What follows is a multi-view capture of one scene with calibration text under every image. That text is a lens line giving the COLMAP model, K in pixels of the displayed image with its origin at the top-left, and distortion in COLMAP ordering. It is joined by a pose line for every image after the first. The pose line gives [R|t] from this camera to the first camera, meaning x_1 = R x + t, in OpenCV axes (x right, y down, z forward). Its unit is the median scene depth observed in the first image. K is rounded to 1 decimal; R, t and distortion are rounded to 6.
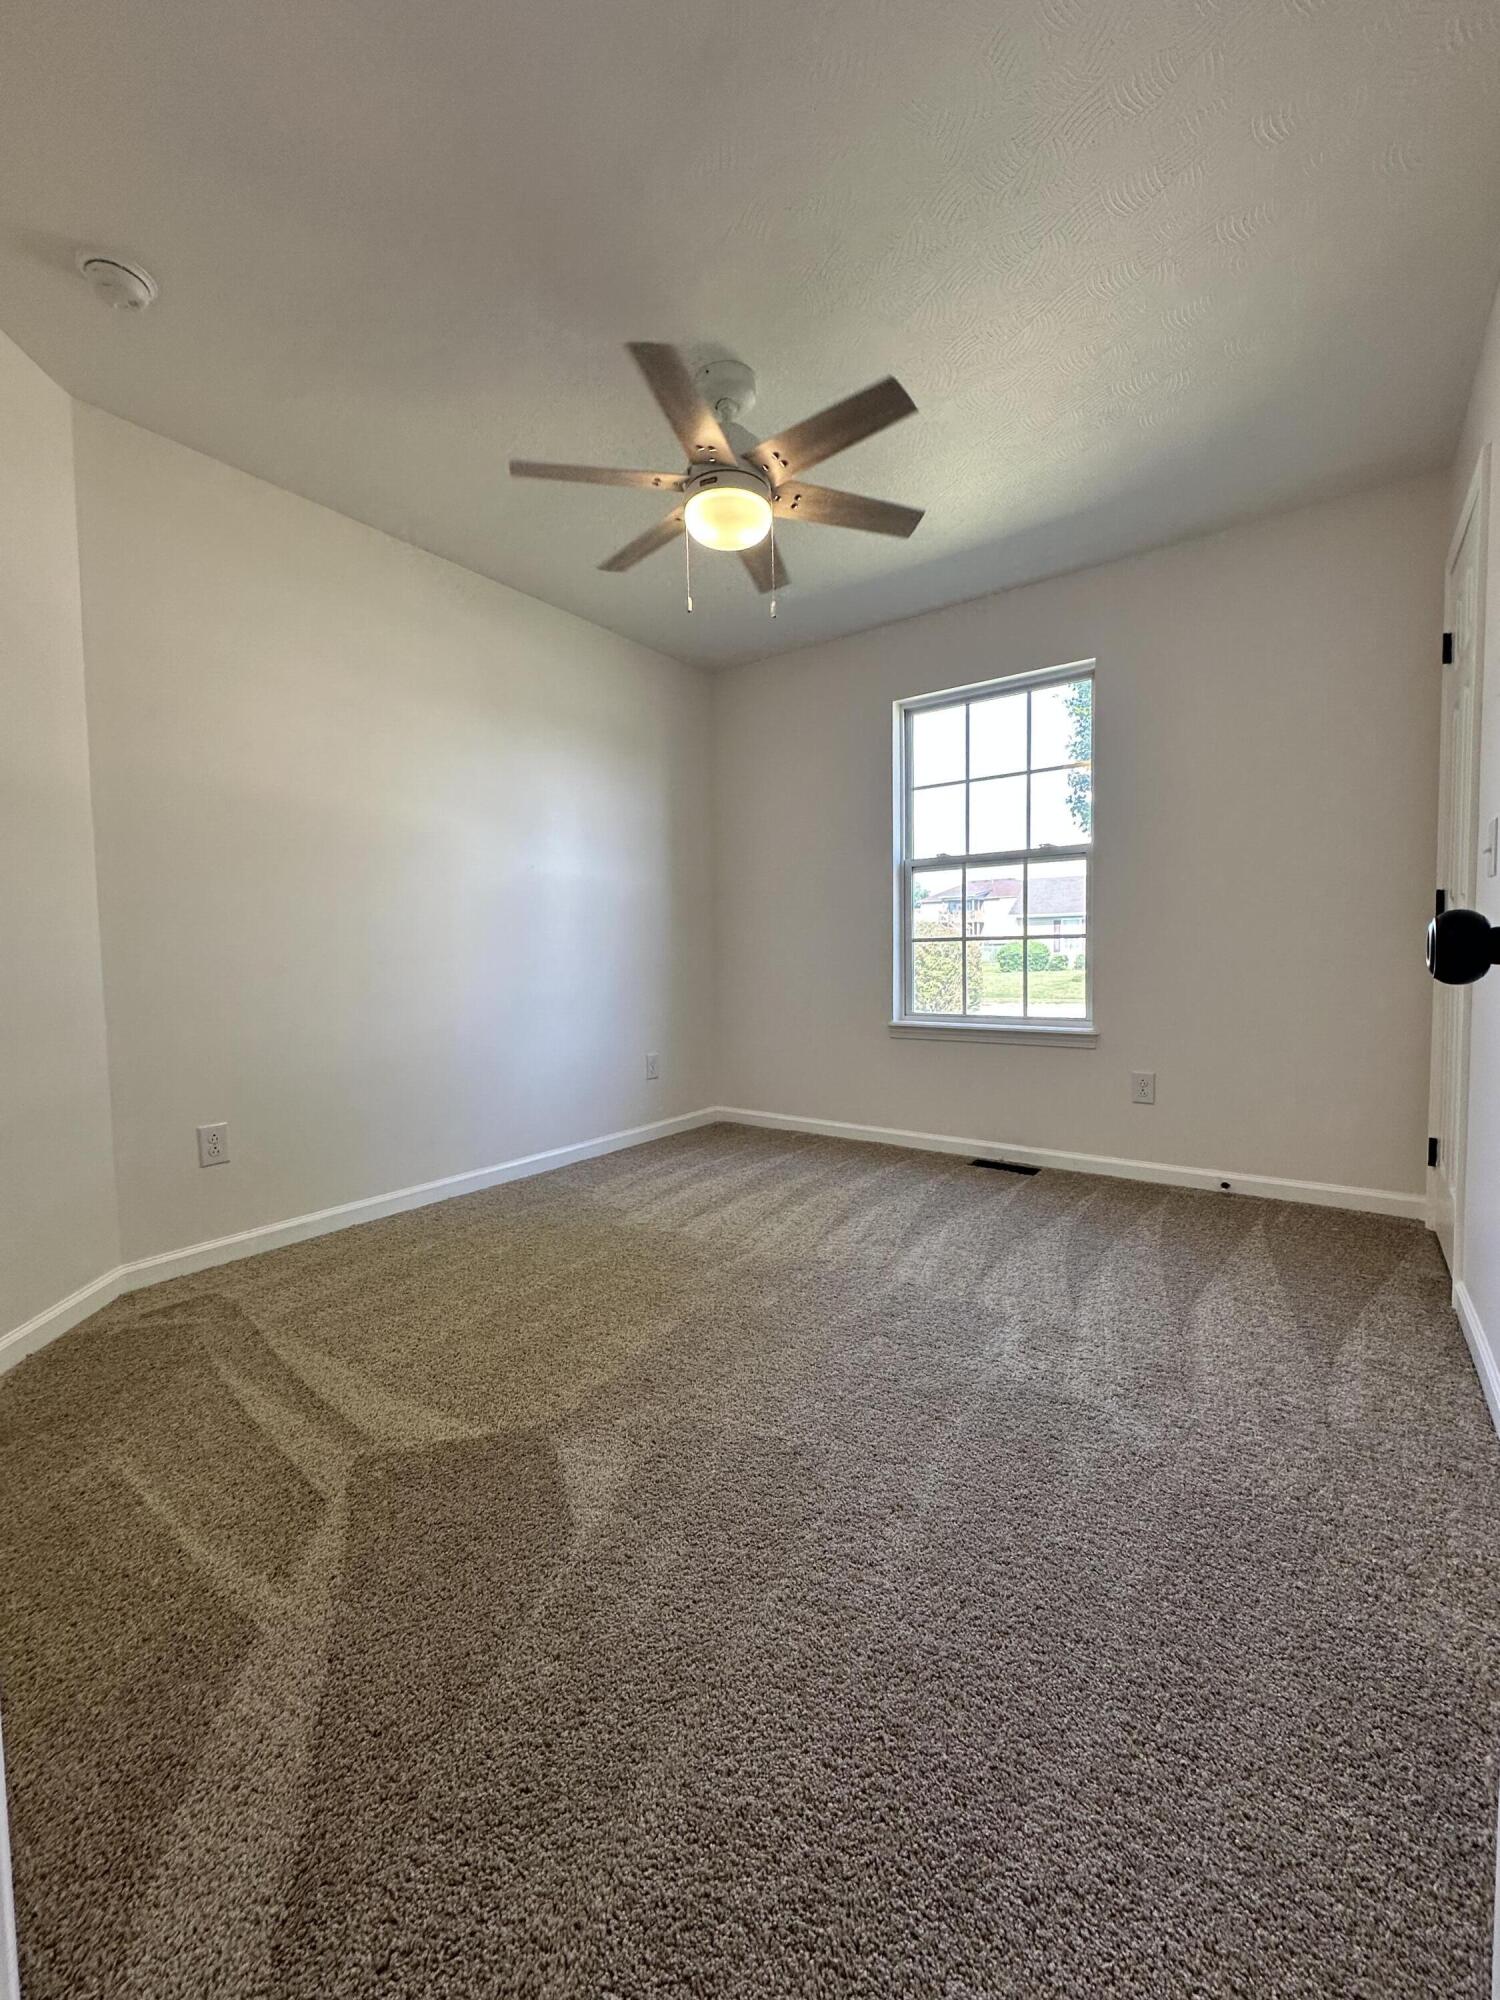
lens RADIAL K [[799.0, 0, 750.0], [0, 799.0, 1000.0], [0, 0, 1]] dist [-0.001346, -0.000089]
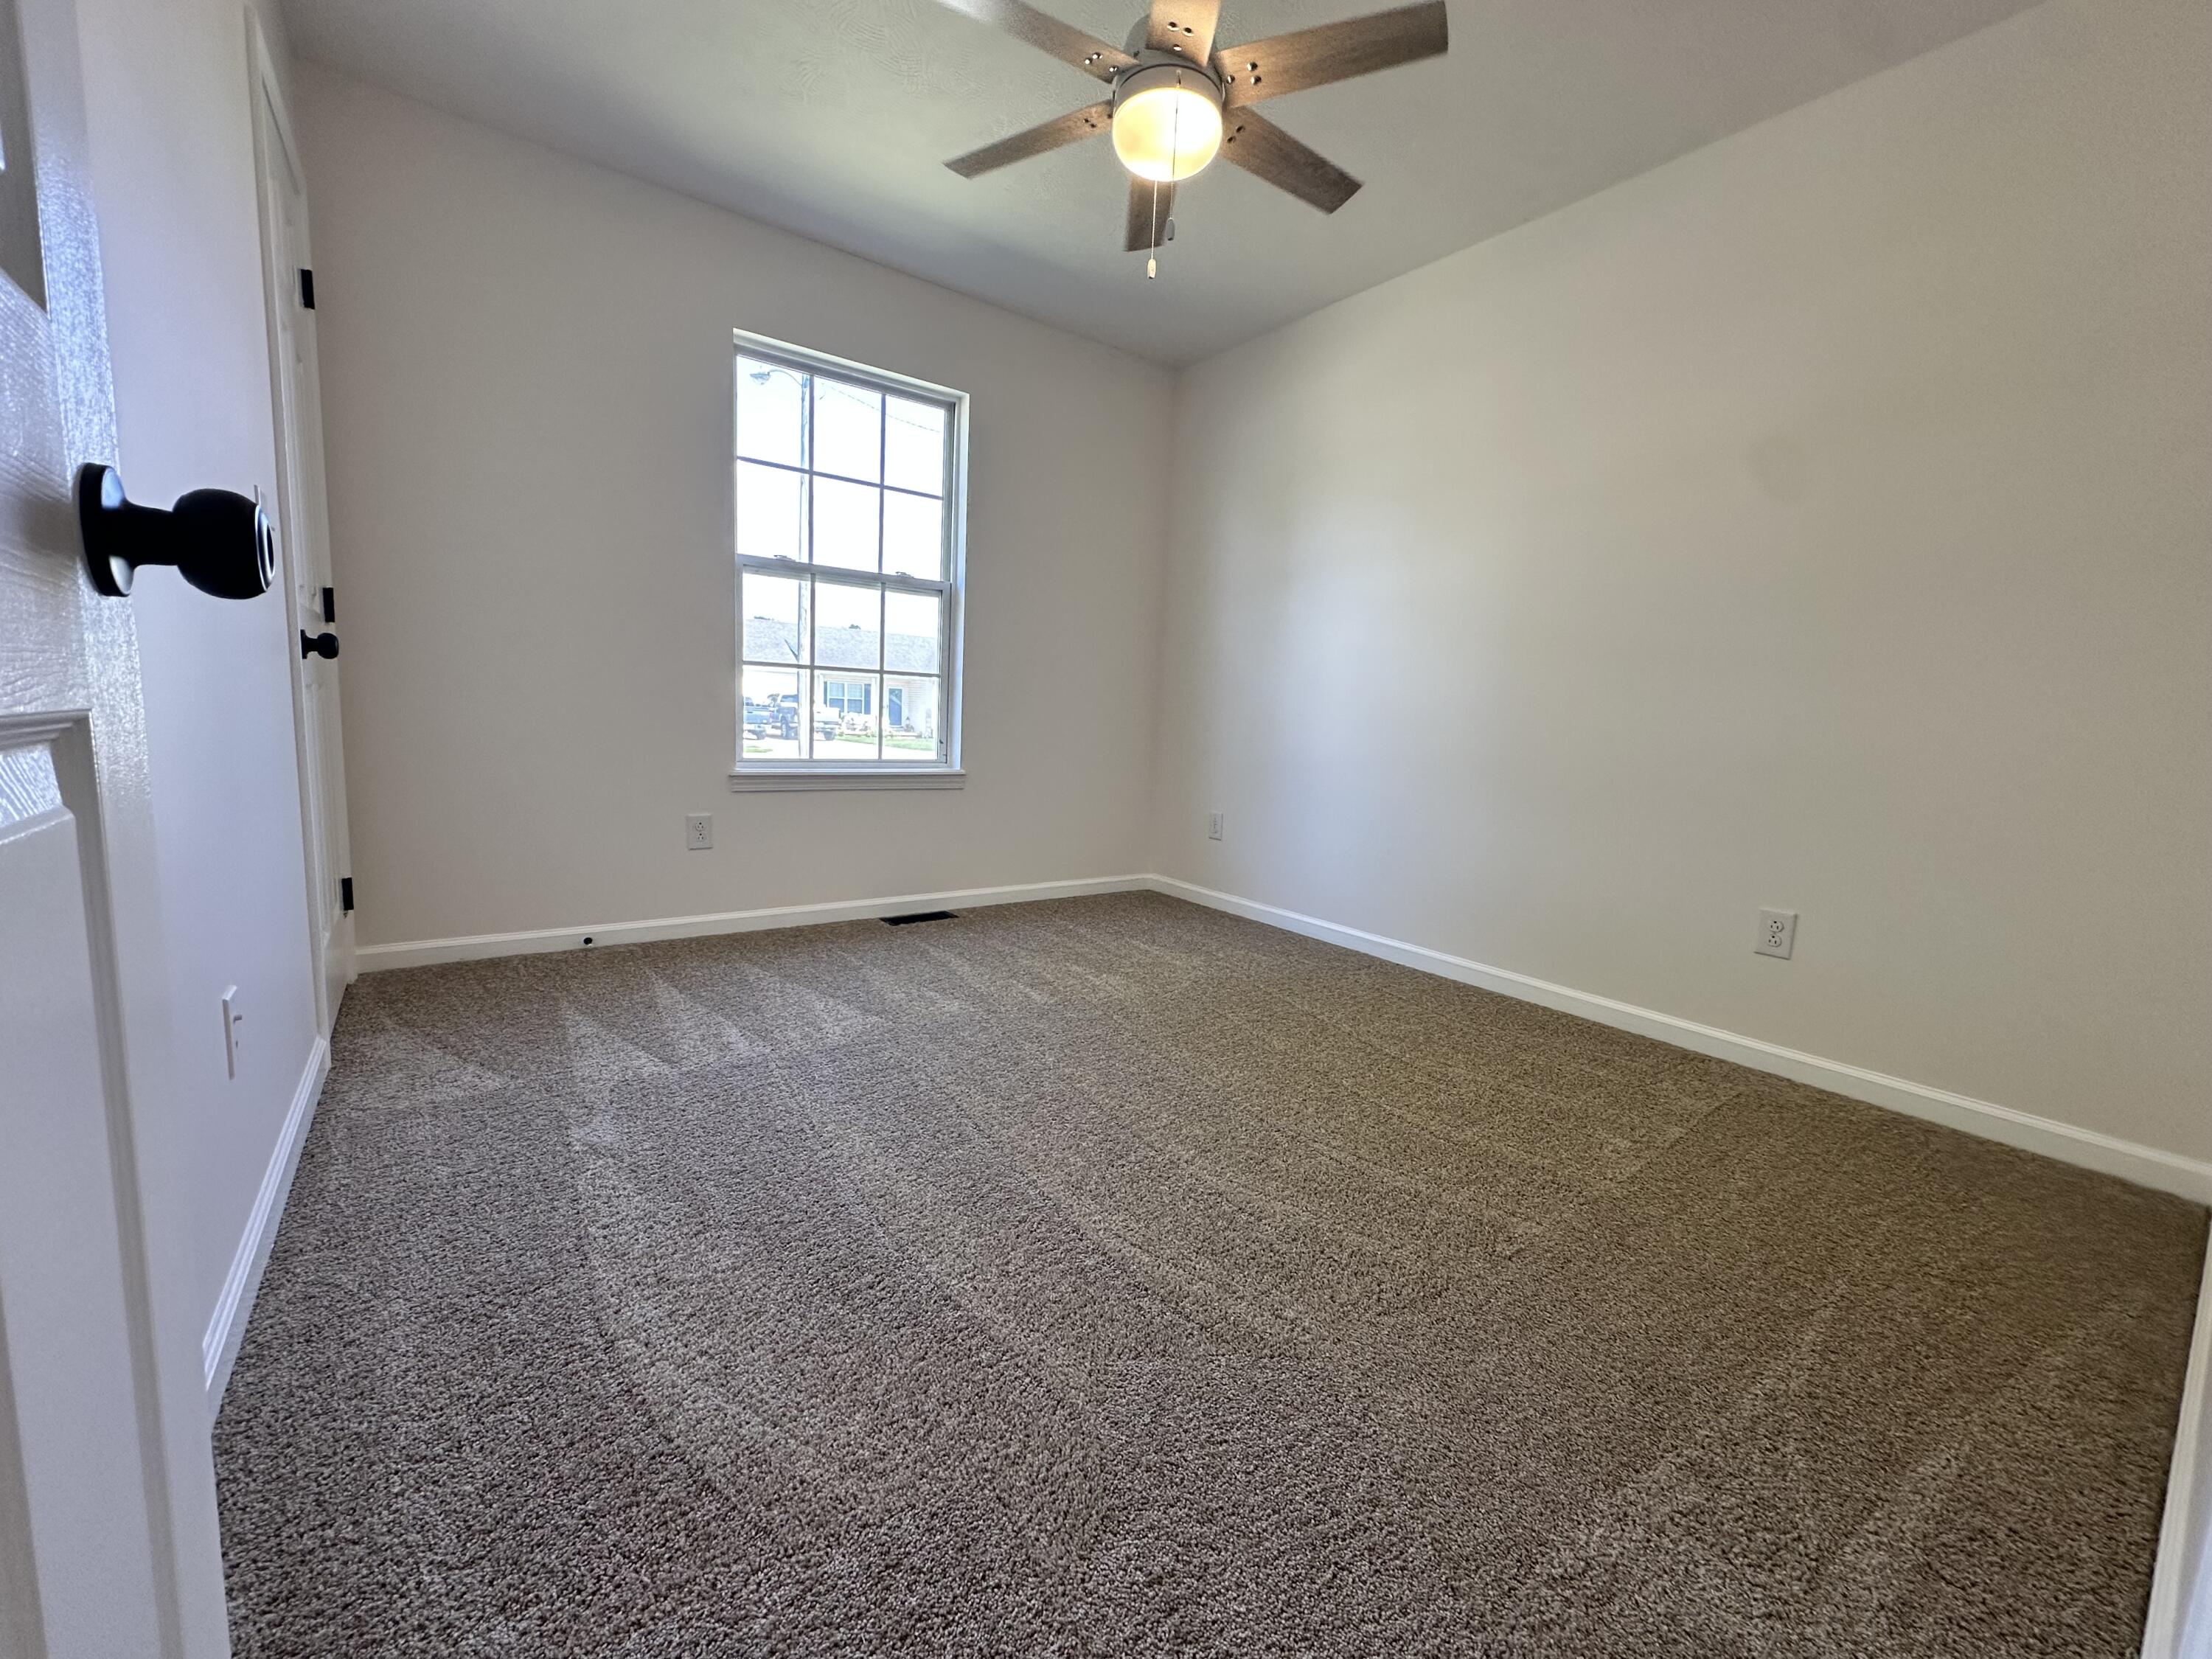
lens RADIAL K [[883.7, 0, 1106.0], [0, 883.7, 829.5], [0, 0, 1]] dist [-0.001346, -0.000089]
pose [[0.300527, -0.098669, 0.948656, -0.548767], [-0.003693, 0.994507, 0.104608, -0.006102], [-0.953766, -0.034941, 0.298511, 0.442362]]
